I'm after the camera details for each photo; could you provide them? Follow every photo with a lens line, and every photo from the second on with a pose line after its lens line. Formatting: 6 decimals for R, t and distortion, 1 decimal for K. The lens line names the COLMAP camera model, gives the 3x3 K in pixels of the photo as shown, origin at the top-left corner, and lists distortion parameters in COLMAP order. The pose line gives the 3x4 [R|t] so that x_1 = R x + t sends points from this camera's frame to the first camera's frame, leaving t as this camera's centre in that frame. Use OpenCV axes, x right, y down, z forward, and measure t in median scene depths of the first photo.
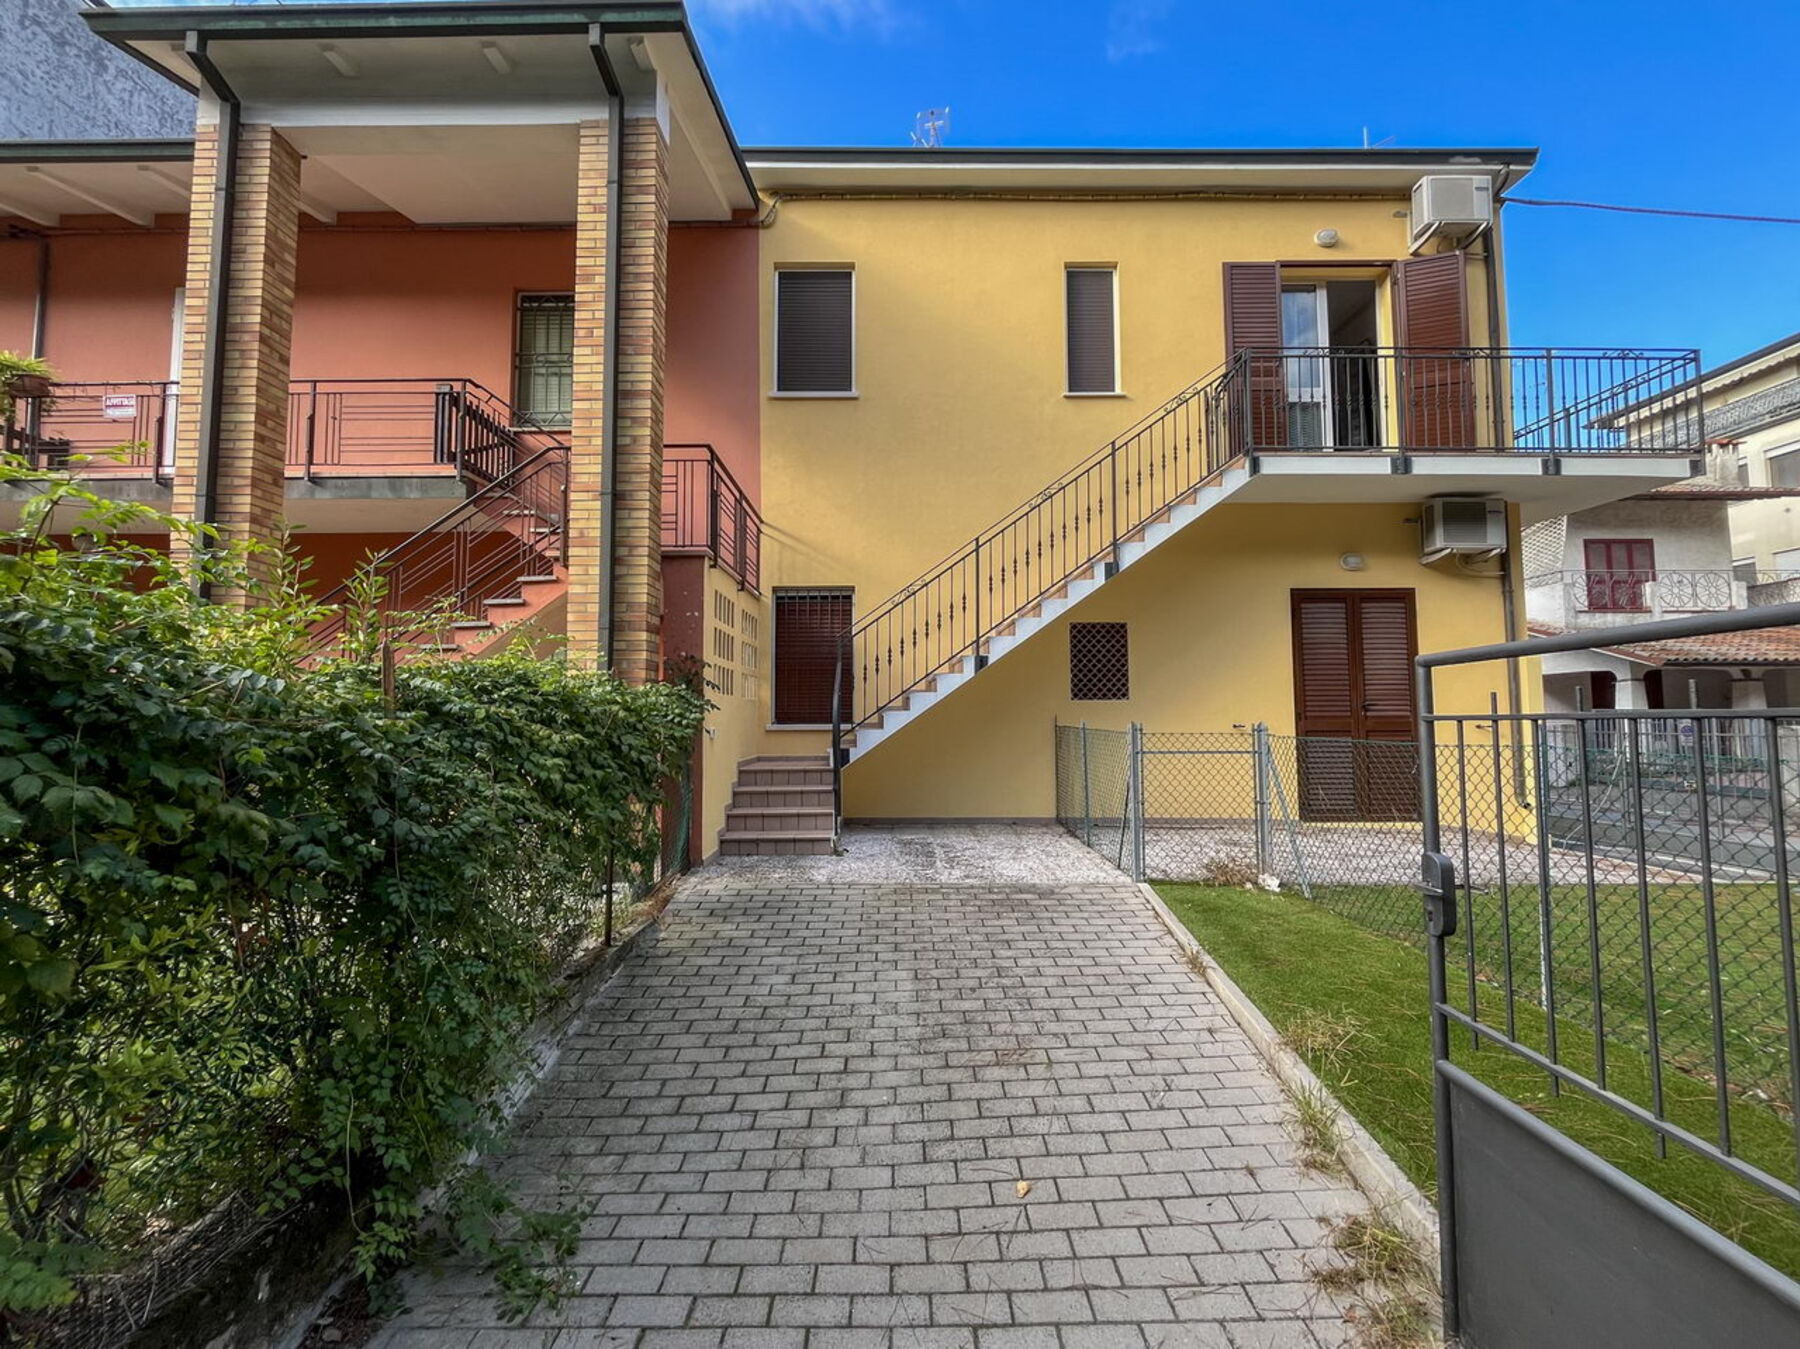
lens RADIAL K [[731.2, 0, 900.2], [0, 731.2, 672.0], [0, 0, 1]] dist [-0.002189, -0.000248]
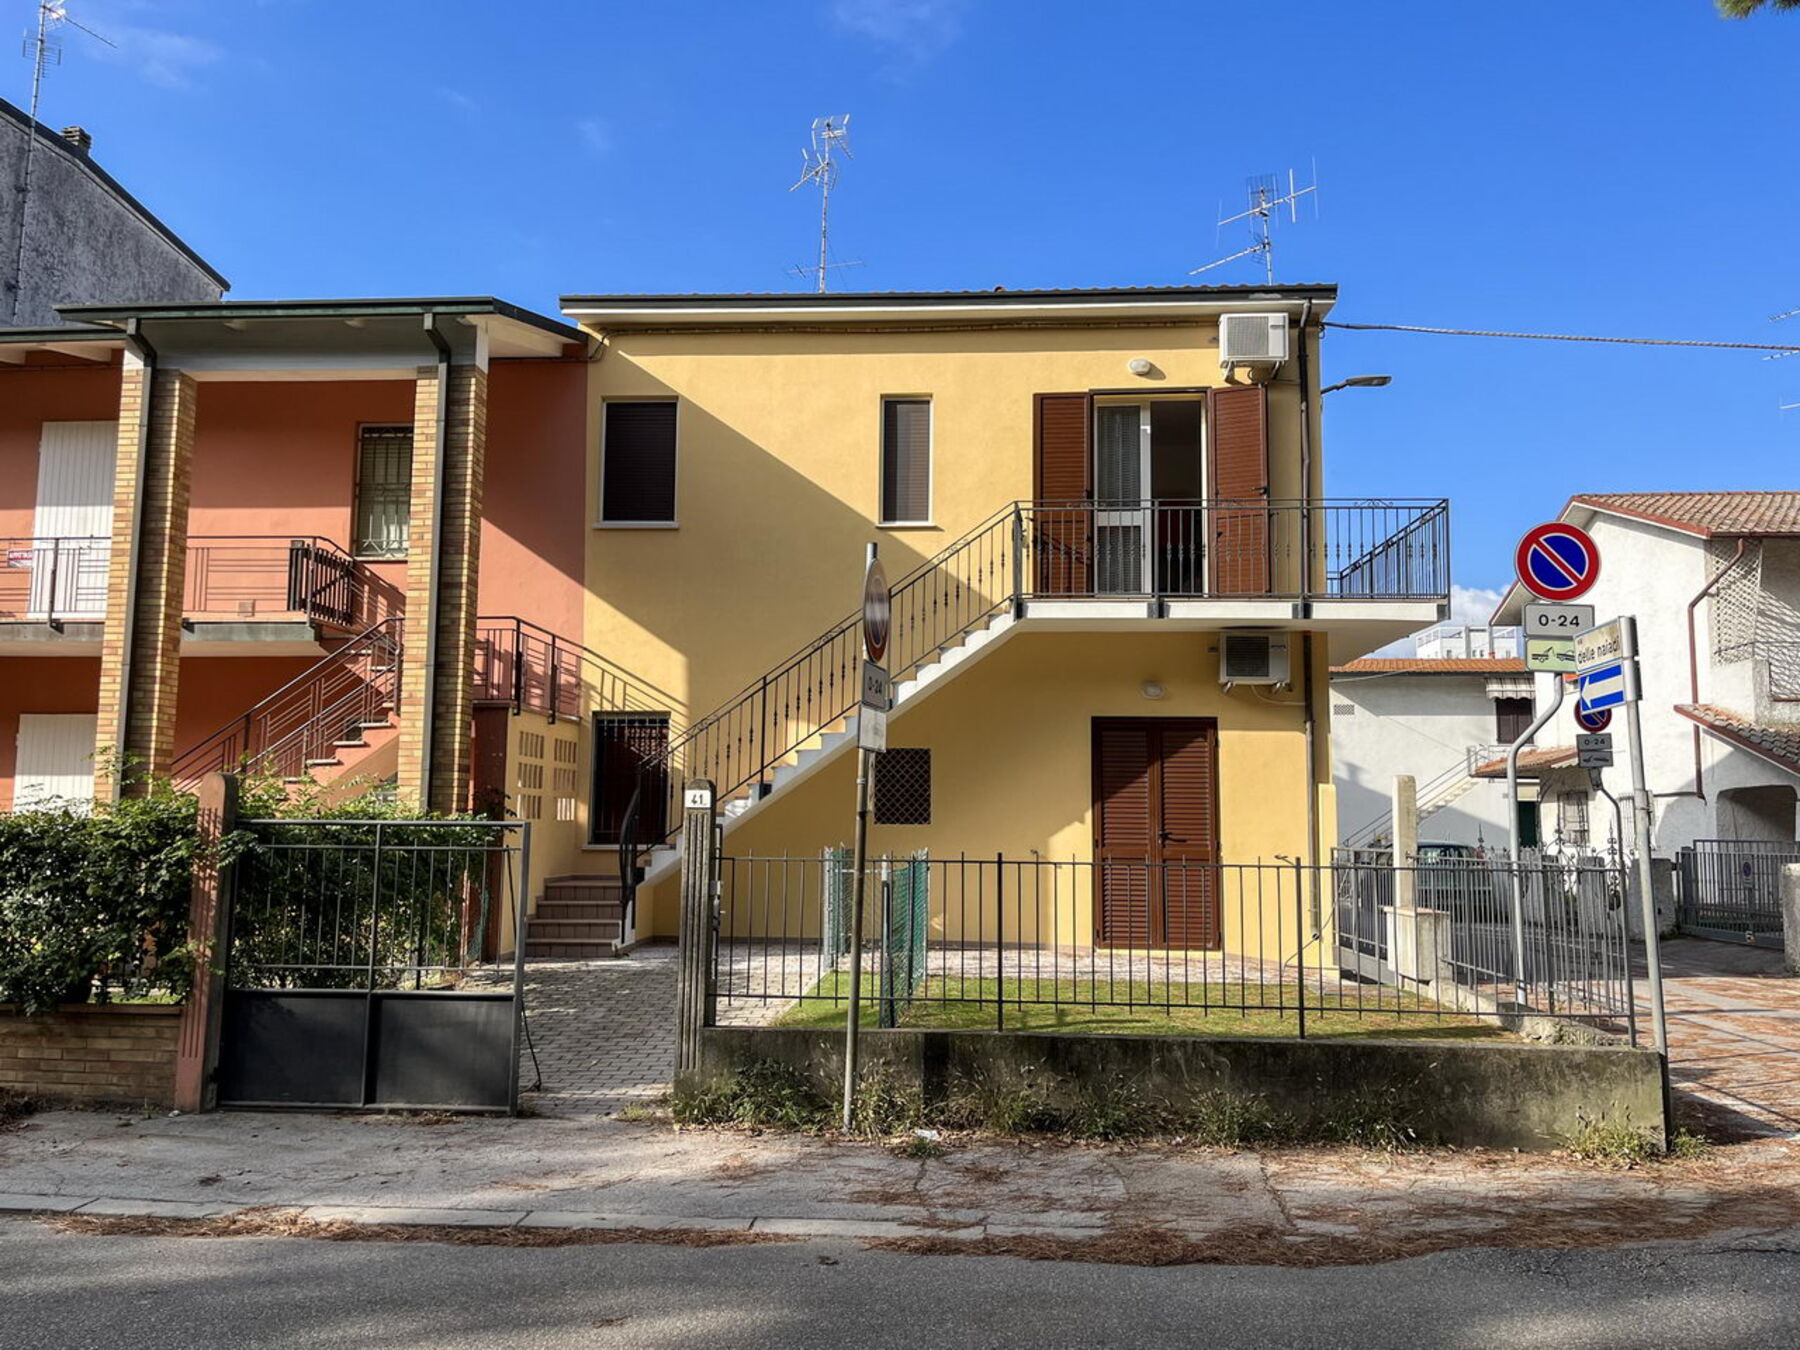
lens RADIAL K [[1347.7, 0, 895.3], [0, 1347.7, 684.7], [0, 0, 1]] dist [0.032362, -0.016790]
pose [[0.997016, 0.004785, -0.077045, 0.461363], [-0.008190, 0.999000, -0.043943, -0.084127], [0.076757, 0.044442, 0.996059, -1.009464]]
